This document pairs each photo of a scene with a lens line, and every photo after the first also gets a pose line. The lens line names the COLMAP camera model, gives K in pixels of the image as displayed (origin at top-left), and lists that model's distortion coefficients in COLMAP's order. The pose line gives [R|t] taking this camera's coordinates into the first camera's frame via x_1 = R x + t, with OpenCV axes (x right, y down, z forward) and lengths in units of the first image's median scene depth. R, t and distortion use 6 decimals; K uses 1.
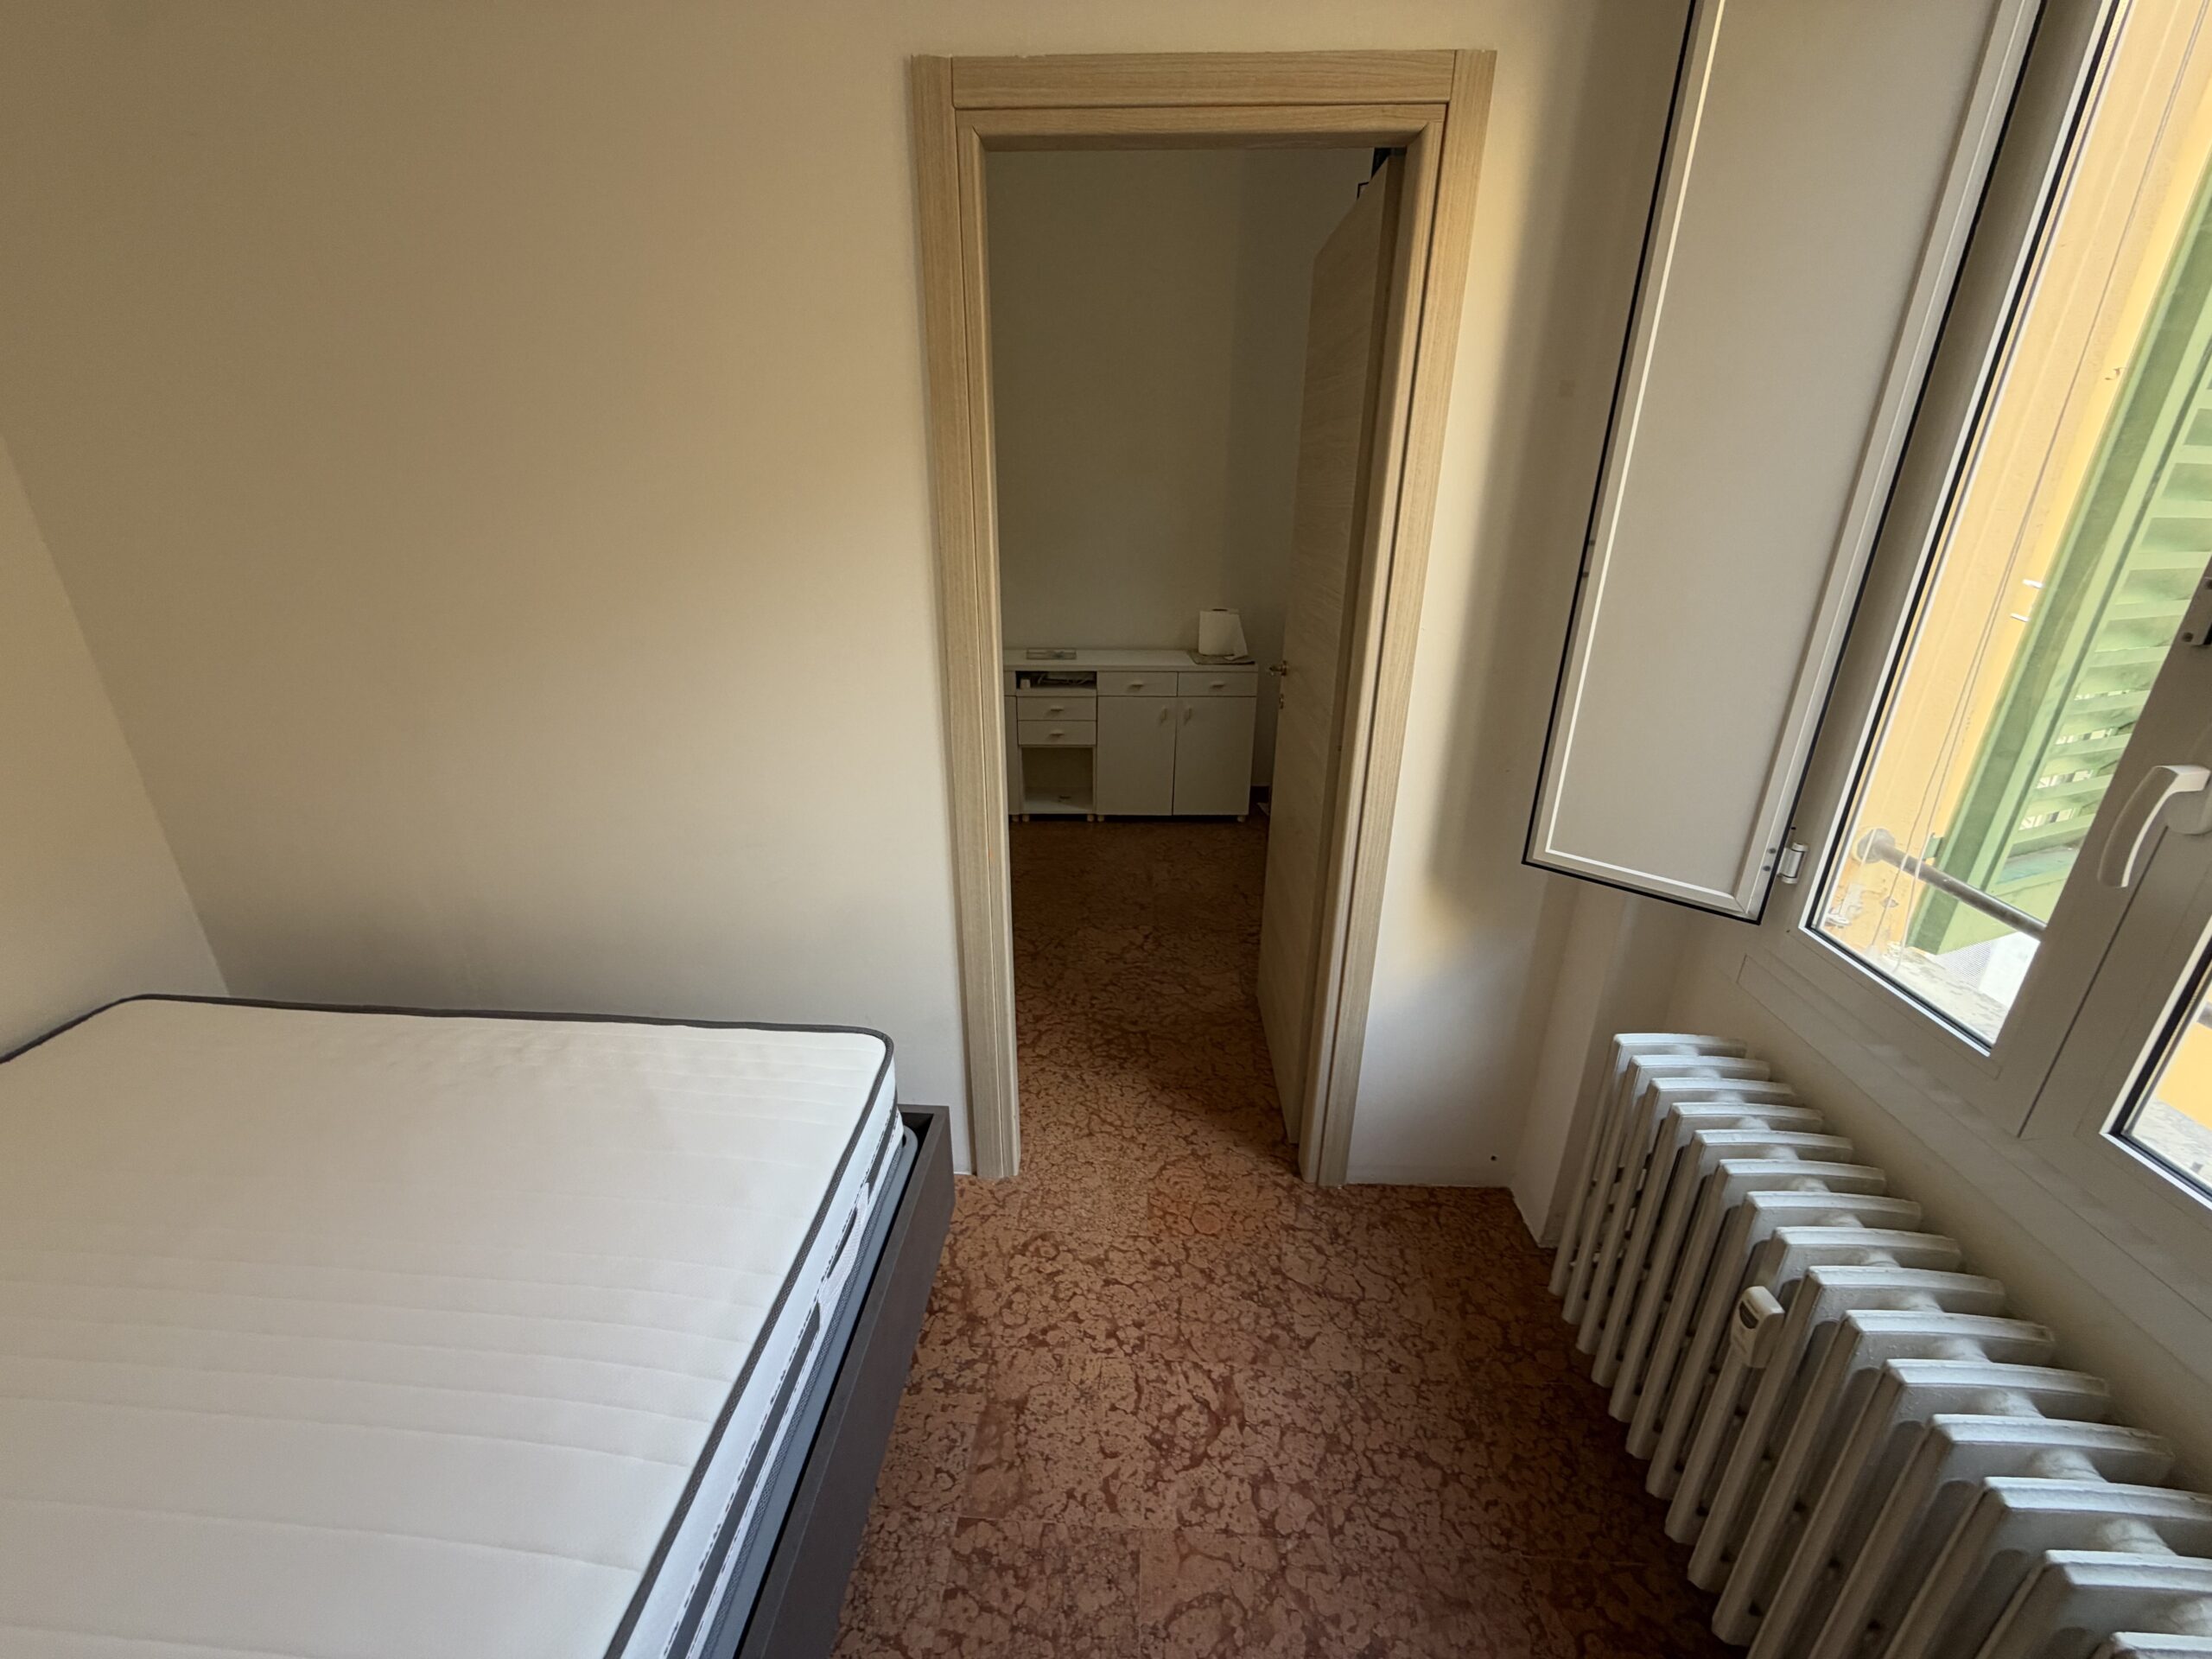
lens RADIAL K [[878.2, 0, 1102.1], [0, 878.2, 827.5], [0, 0, 1]] dist [-0.000565, 0.000540]
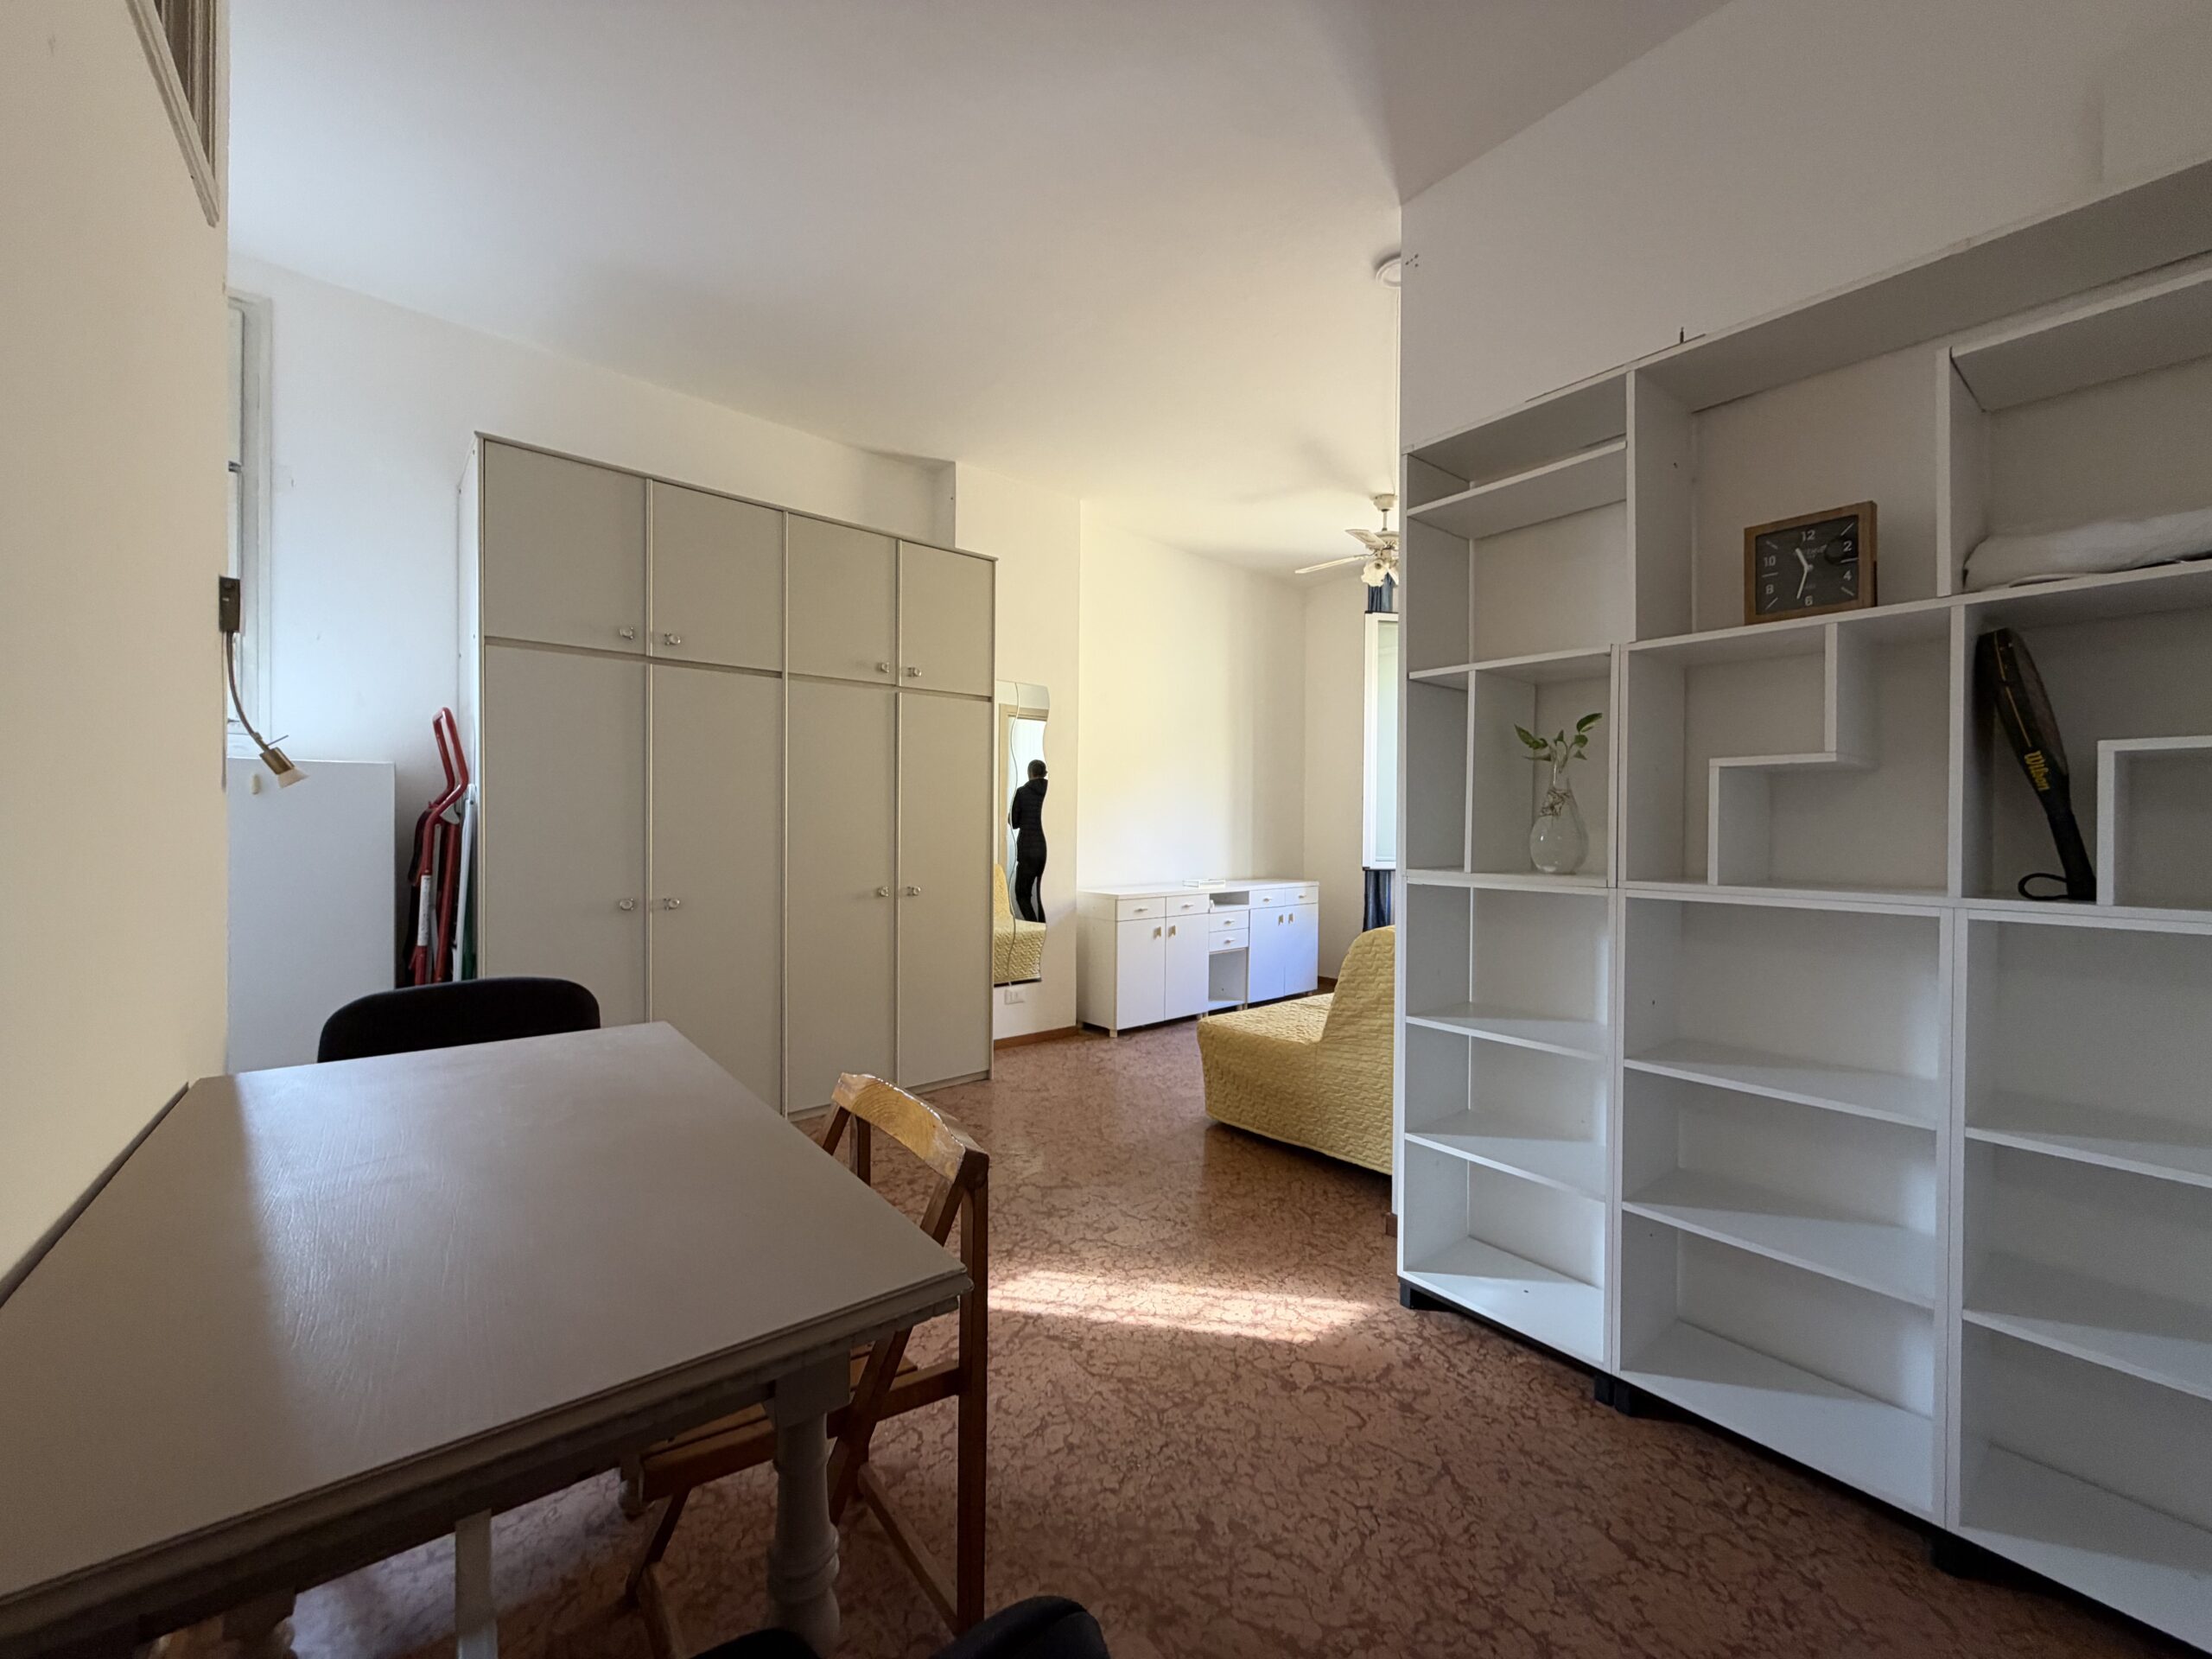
lens RADIAL K [[878.2, 0, 1099.6], [0, 878.2, 824.5], [0, 0, 1]] dist [-0.000565, 0.000540]
pose [[0.755818, -0.001040, 0.654781, -2.232468], [0.232272, 0.935393, -0.266628, 0.074187], [-0.612200, 0.353610, 0.707228, 0.292338]]
